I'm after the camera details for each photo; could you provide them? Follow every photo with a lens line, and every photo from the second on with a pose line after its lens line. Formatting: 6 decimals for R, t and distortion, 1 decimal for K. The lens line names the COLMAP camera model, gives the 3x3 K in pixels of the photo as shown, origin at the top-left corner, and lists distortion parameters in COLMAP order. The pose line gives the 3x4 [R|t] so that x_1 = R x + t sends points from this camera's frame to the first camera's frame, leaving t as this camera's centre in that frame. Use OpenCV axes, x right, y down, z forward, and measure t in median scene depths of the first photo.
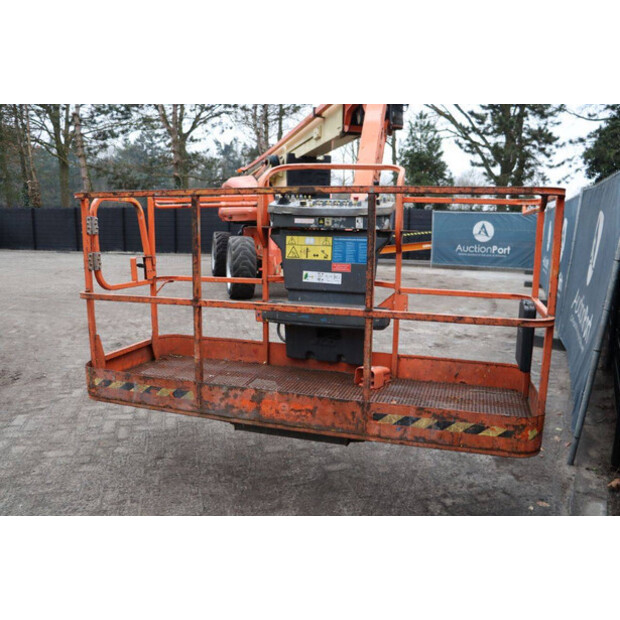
lens RADIAL K [[517.9, 0, 310.0], [0, 517.9, 310.0], [0, 0, 1]] dist [-0.180542, 0.176172]
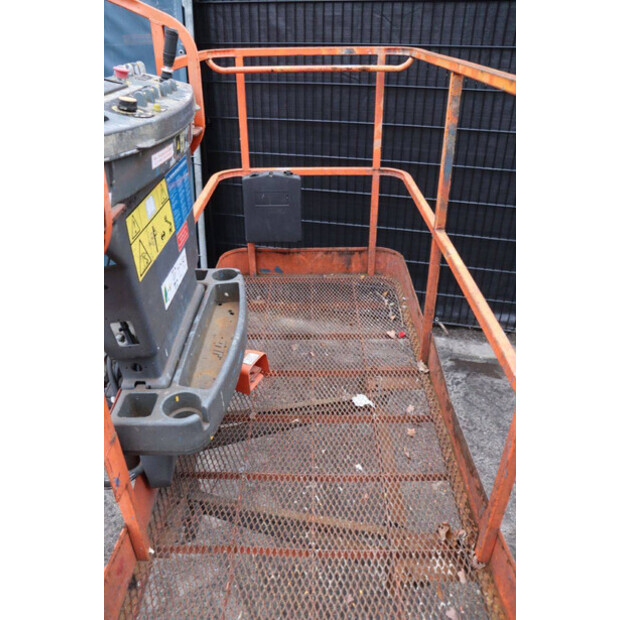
lens RADIAL K [[512.4, 0, 308.0], [0, 512.4, 316.2], [0, 0, 1]] dist [-0.179899, 0.178159]
pose [[-0.299048, -0.502844, 0.810998, -0.360331], [0.157592, 0.812195, 0.561697, -0.251370], [-0.941135, 0.295782, -0.163641, 0.968020]]
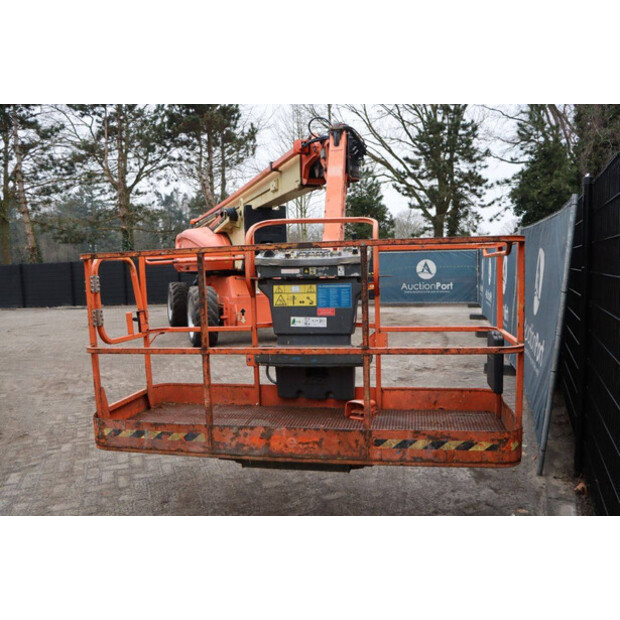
lens RADIAL K [[512.4, 0, 308.0], [0, 512.4, 316.2], [0, 0, 1]] dist [-0.179899, 0.178159]
pose [[0.993126, -0.053588, 0.104059, -0.089402], [0.061027, 0.995702, -0.069669, 0.000541], [-0.099879, 0.075541, 0.992128, -0.074816]]
